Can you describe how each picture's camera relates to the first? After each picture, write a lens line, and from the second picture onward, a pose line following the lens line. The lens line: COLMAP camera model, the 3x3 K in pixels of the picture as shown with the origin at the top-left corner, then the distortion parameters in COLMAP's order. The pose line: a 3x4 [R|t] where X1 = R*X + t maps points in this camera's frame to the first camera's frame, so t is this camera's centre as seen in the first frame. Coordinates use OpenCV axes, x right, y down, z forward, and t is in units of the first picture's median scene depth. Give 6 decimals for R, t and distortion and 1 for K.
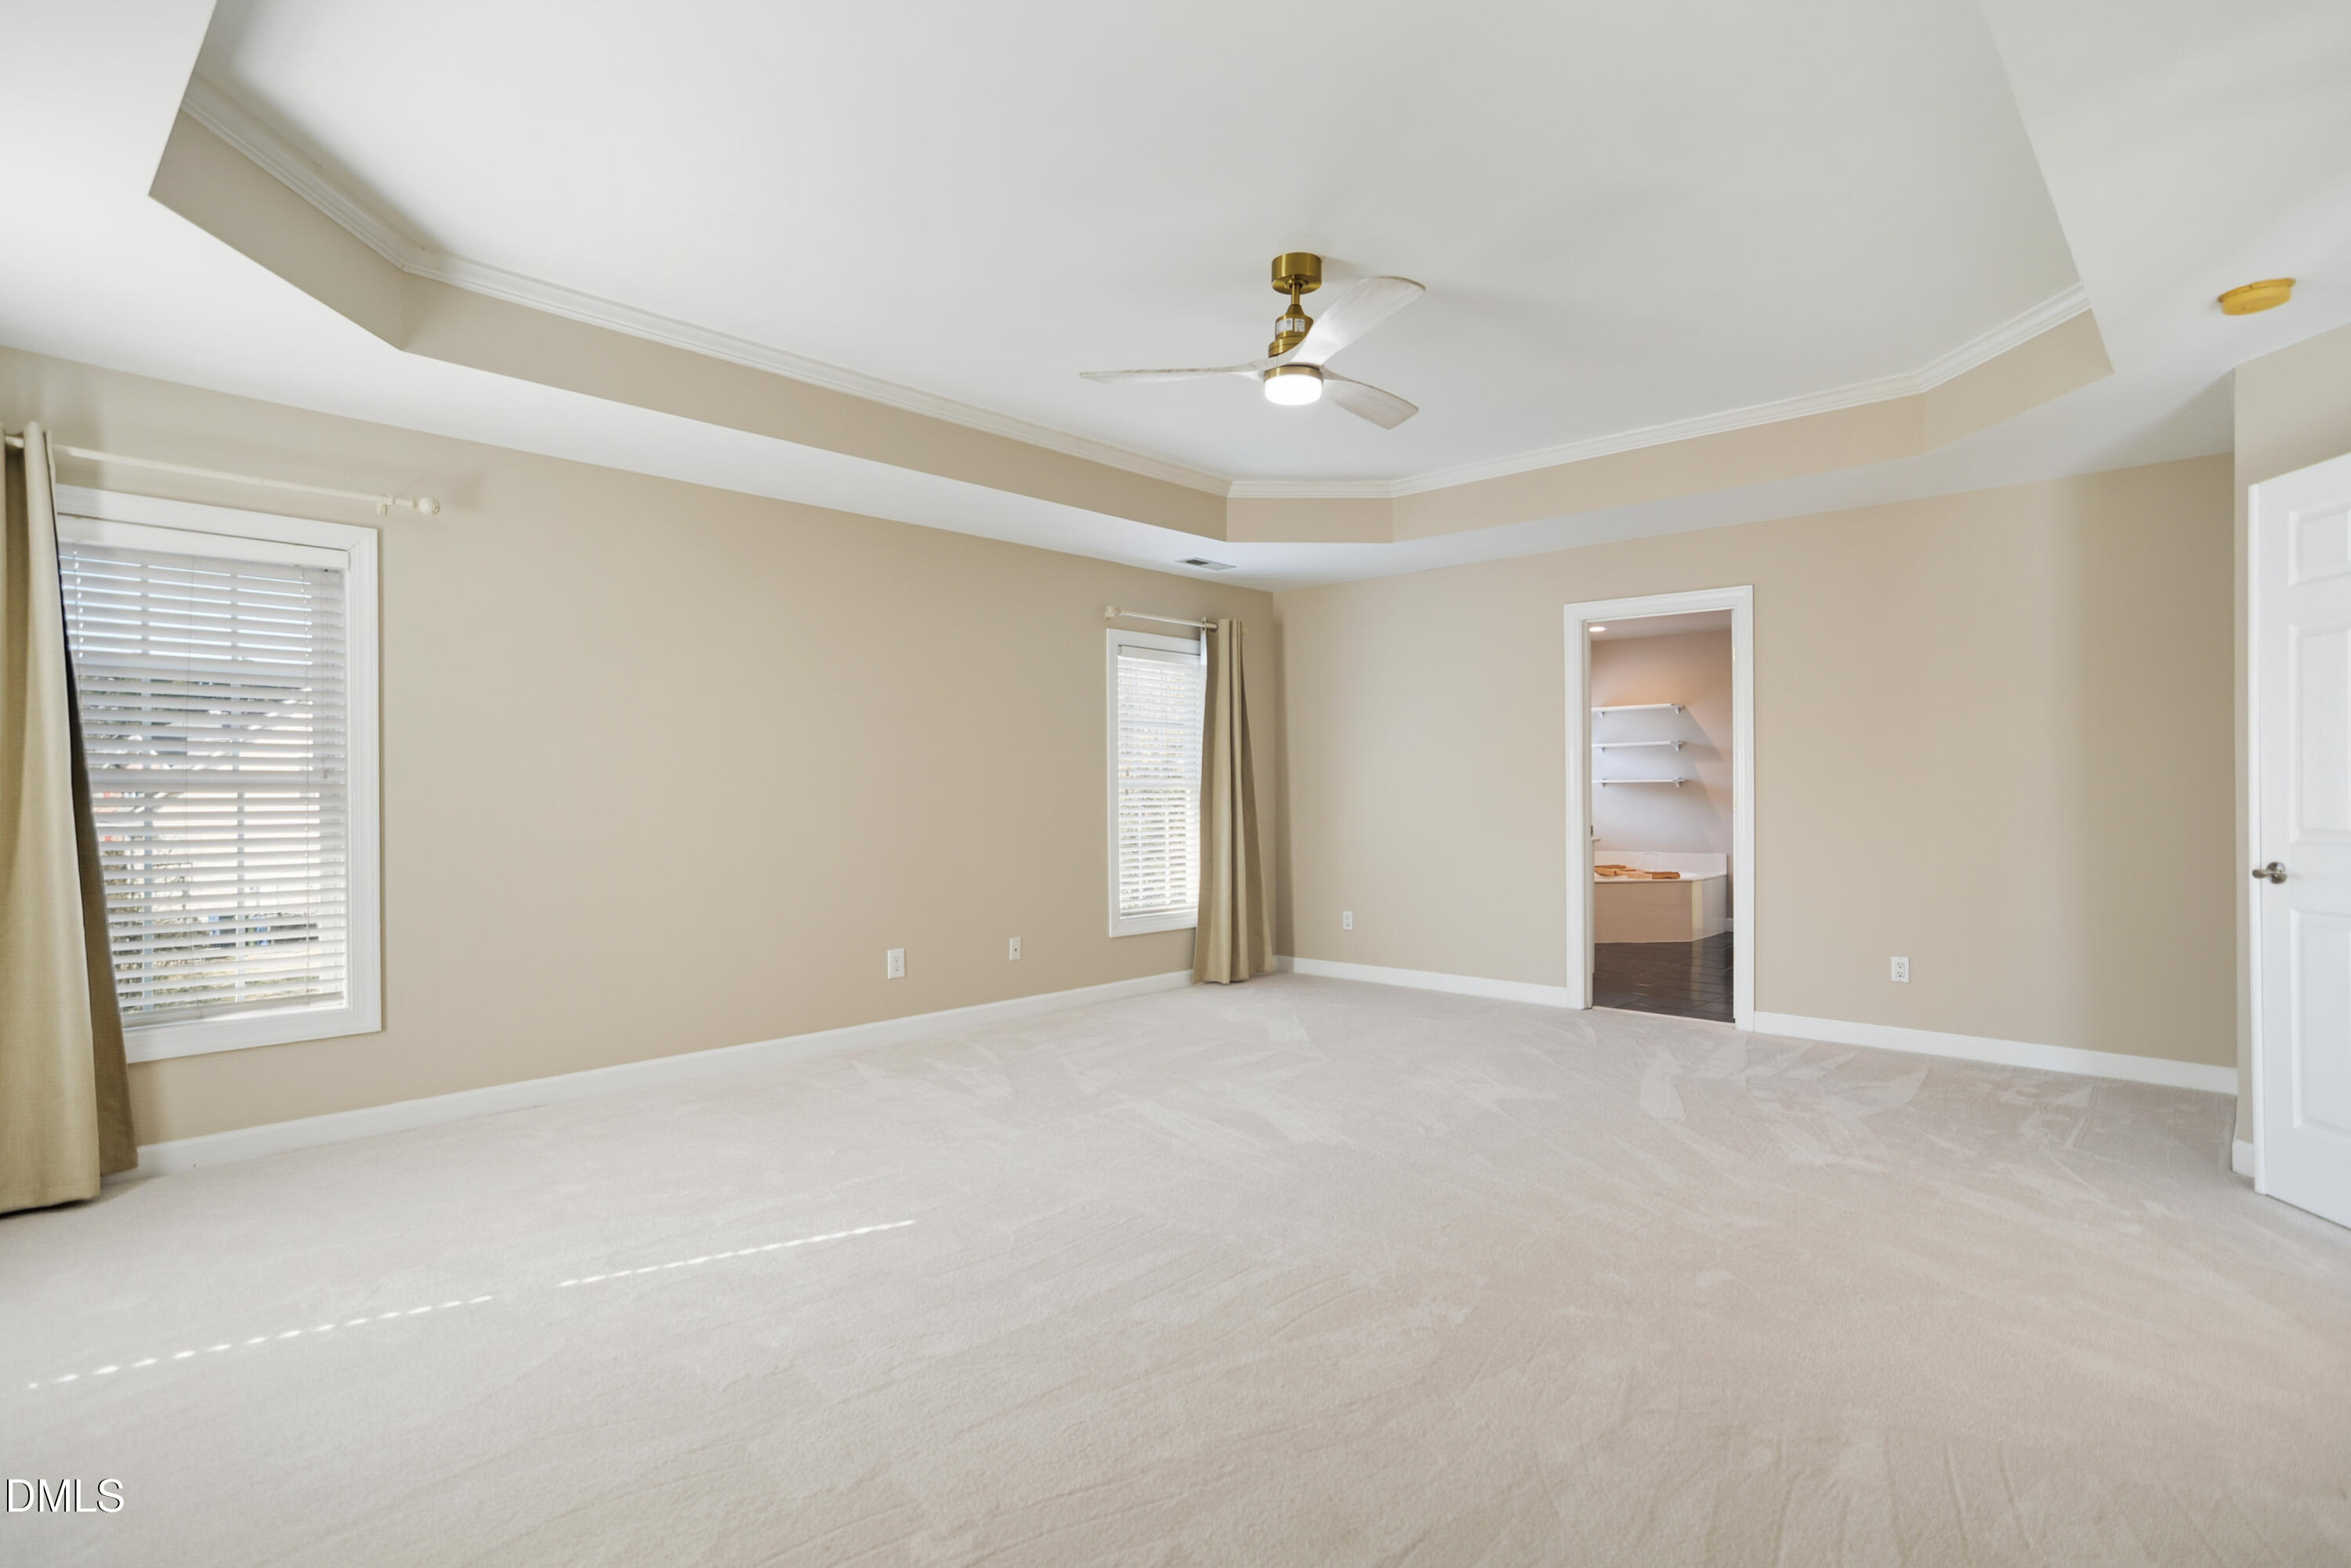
lens RADIAL K [[1306.7, 0, 1139.9], [0, 1306.7, 791.9], [0, 0, 1]] dist [-0.046642, 0.049493]
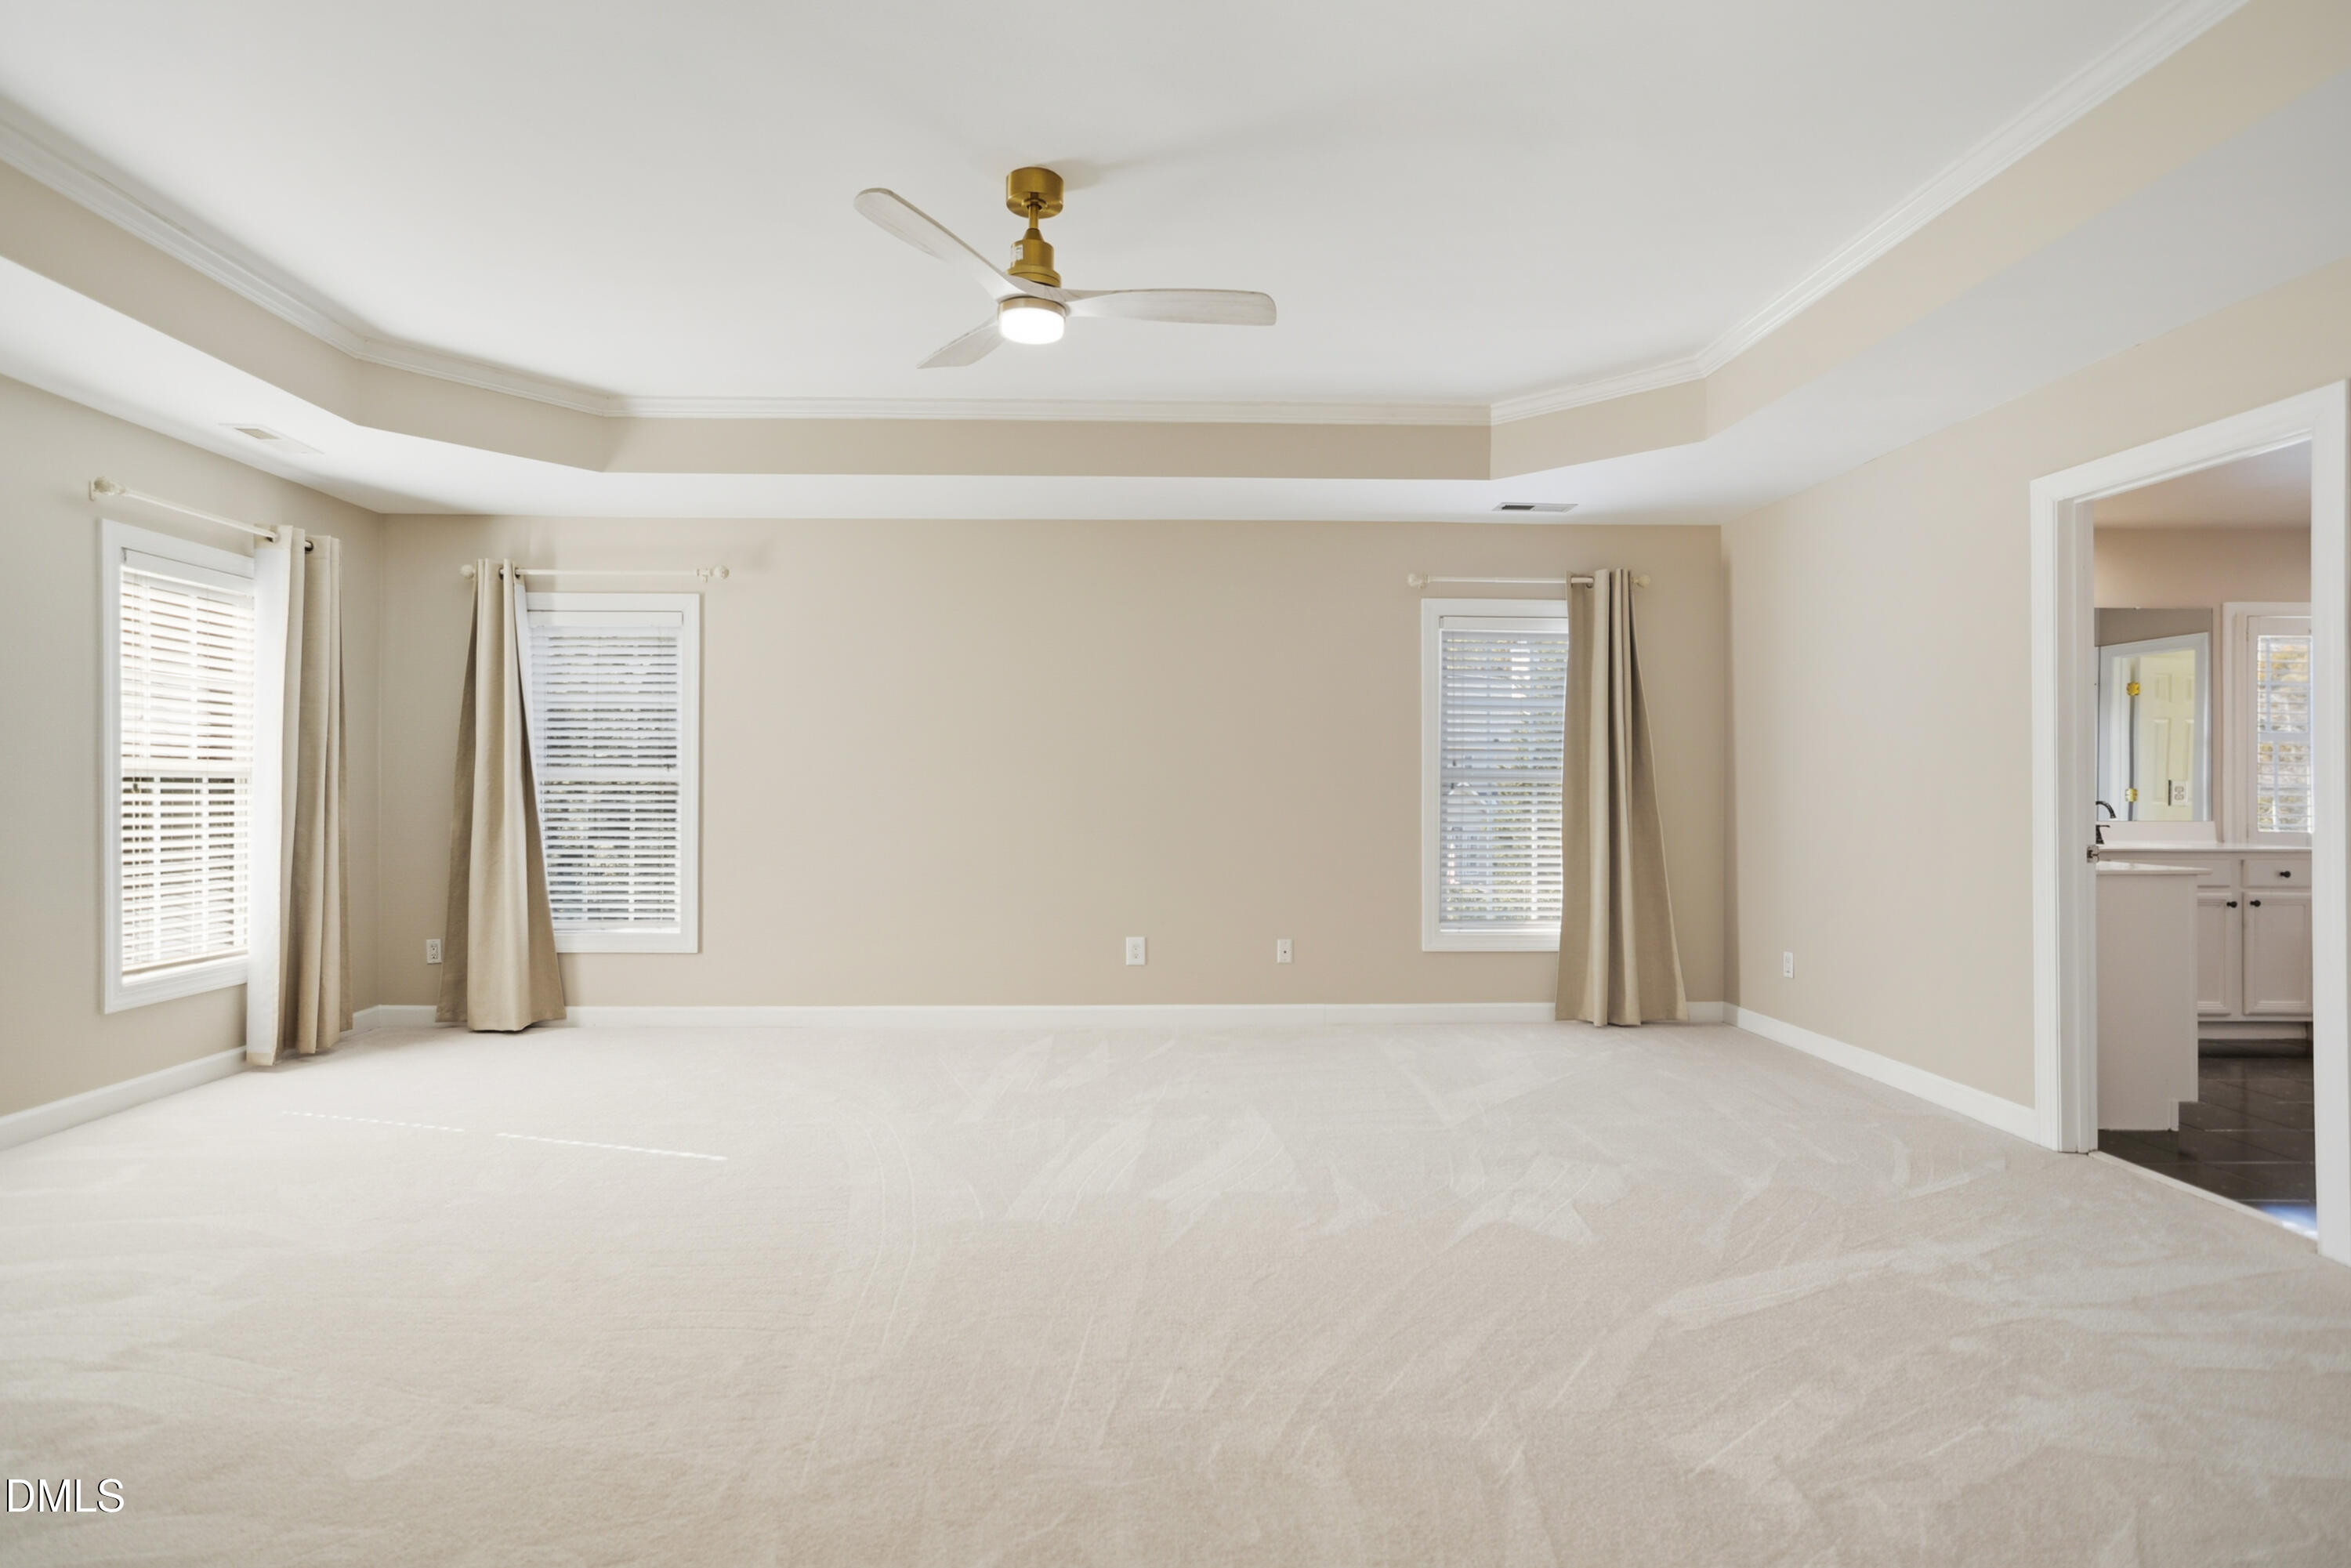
lens RADIAL K [[1263.2, 0, 1175.5], [0, 1263.2, 784.0], [0, 0, 1]] dist [-0.051206, 0.042741]
pose [[0.663955, 0.002148, -0.747769, 0.532608], [-0.005388, 0.999984, -0.001912, 0.001778], [0.747753, 0.005298, 0.663956, 0.334804]]
